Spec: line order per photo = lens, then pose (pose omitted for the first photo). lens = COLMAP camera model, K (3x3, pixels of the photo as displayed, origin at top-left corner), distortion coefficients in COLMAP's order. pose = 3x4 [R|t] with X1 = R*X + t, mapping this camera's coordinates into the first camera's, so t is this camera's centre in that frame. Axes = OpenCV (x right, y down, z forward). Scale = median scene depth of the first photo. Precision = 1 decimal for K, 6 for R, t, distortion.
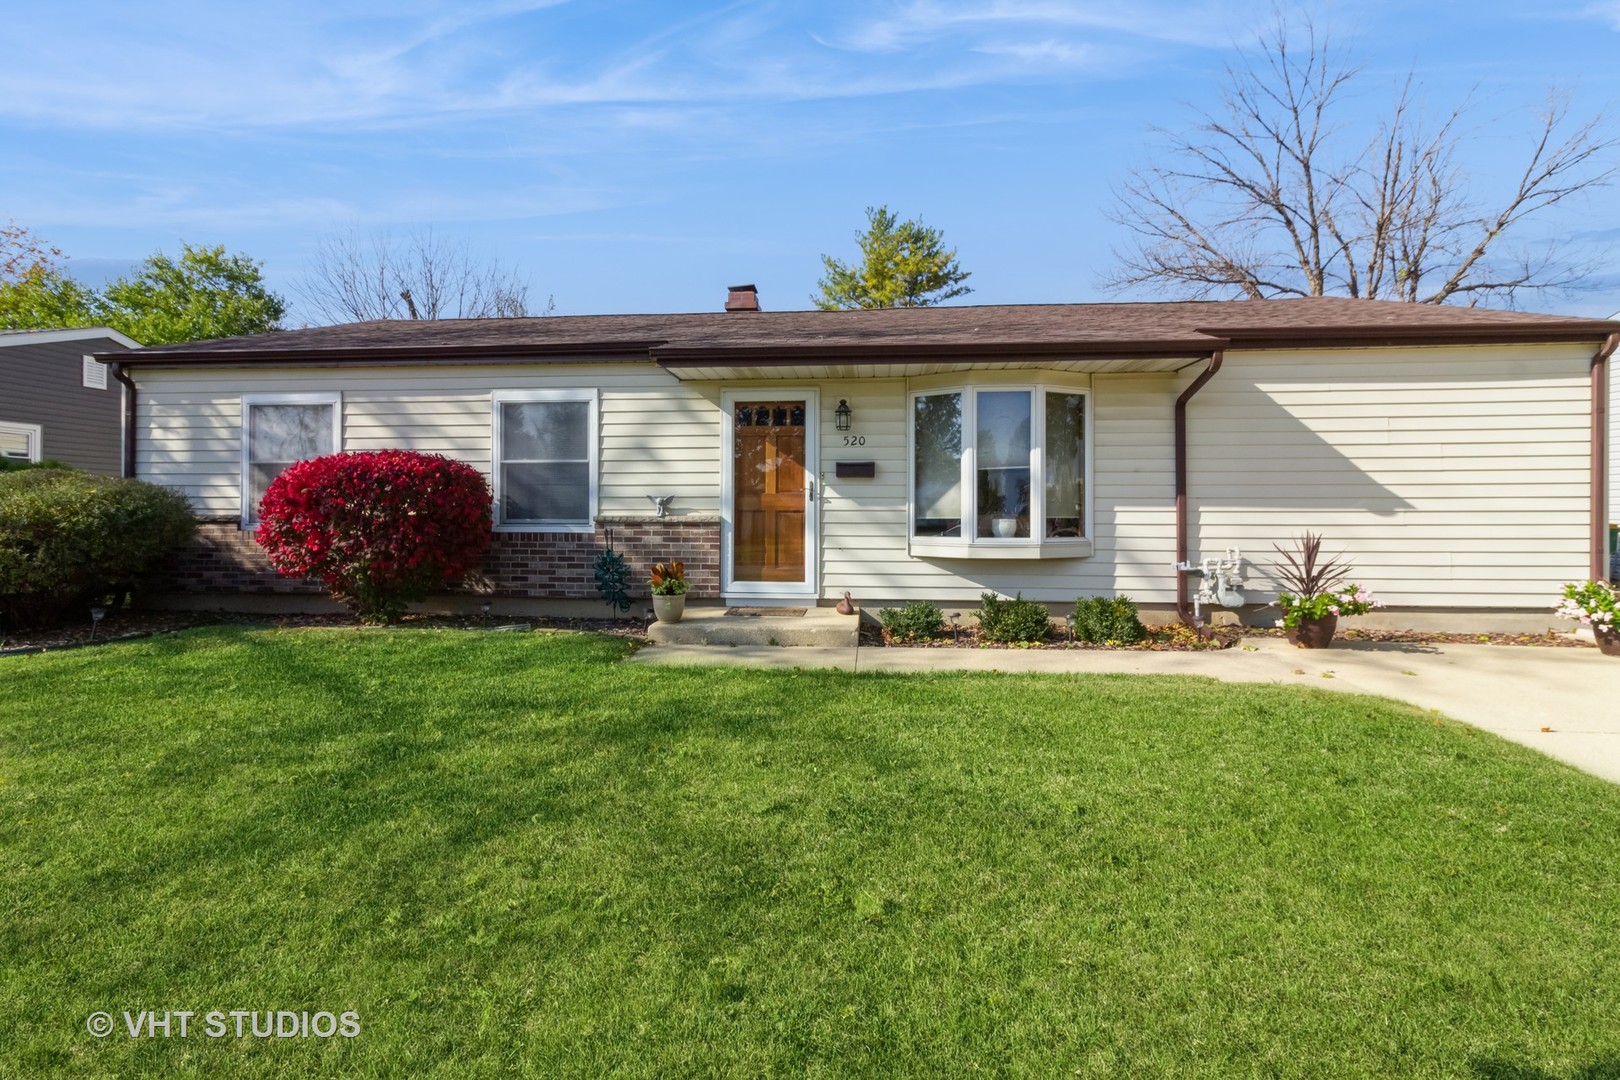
lens RADIAL K [[761.1, 0, 805.9], [0, 761.1, 522.9], [0, 0, 1]] dist [0.007360, 0.000866]
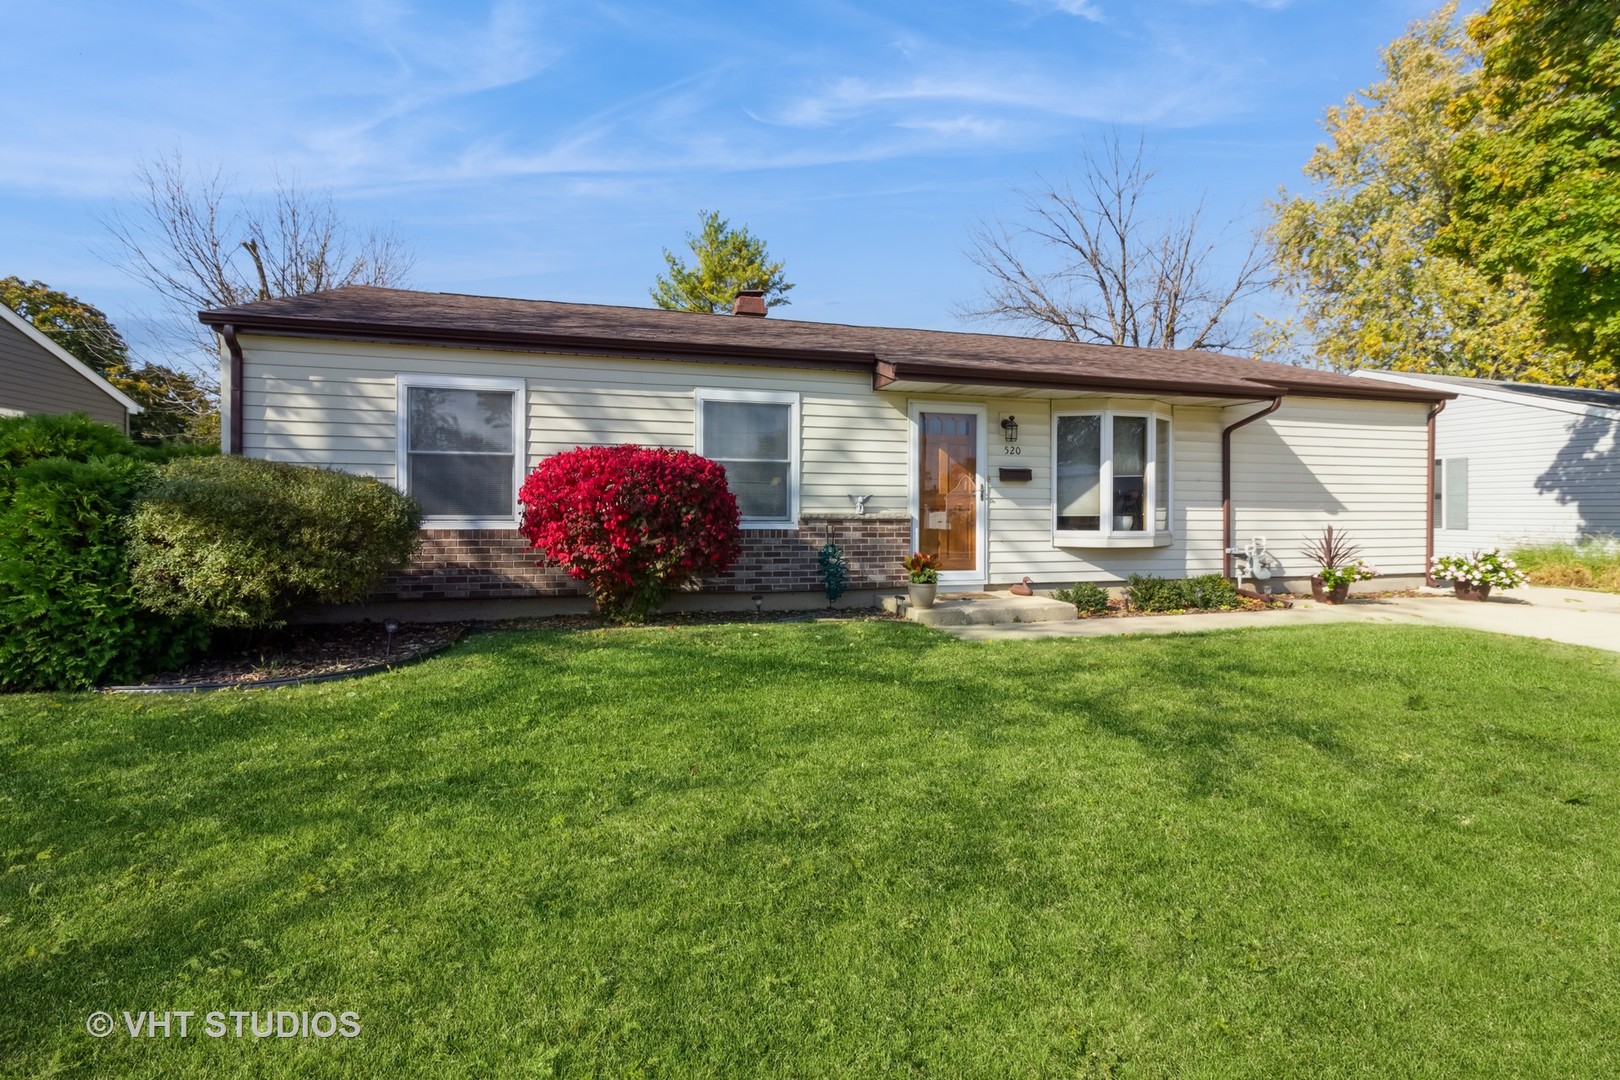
lens RADIAL K [[761.1, 0, 805.9], [0, 761.1, 522.9], [0, 0, 1]] dist [0.007360, 0.000866]
pose [[0.928558, -0.003079, 0.371175, -0.666618], [0.001680, 0.999990, 0.004093, -0.000124], [-0.371184, -0.003177, 0.928554, 0.014824]]
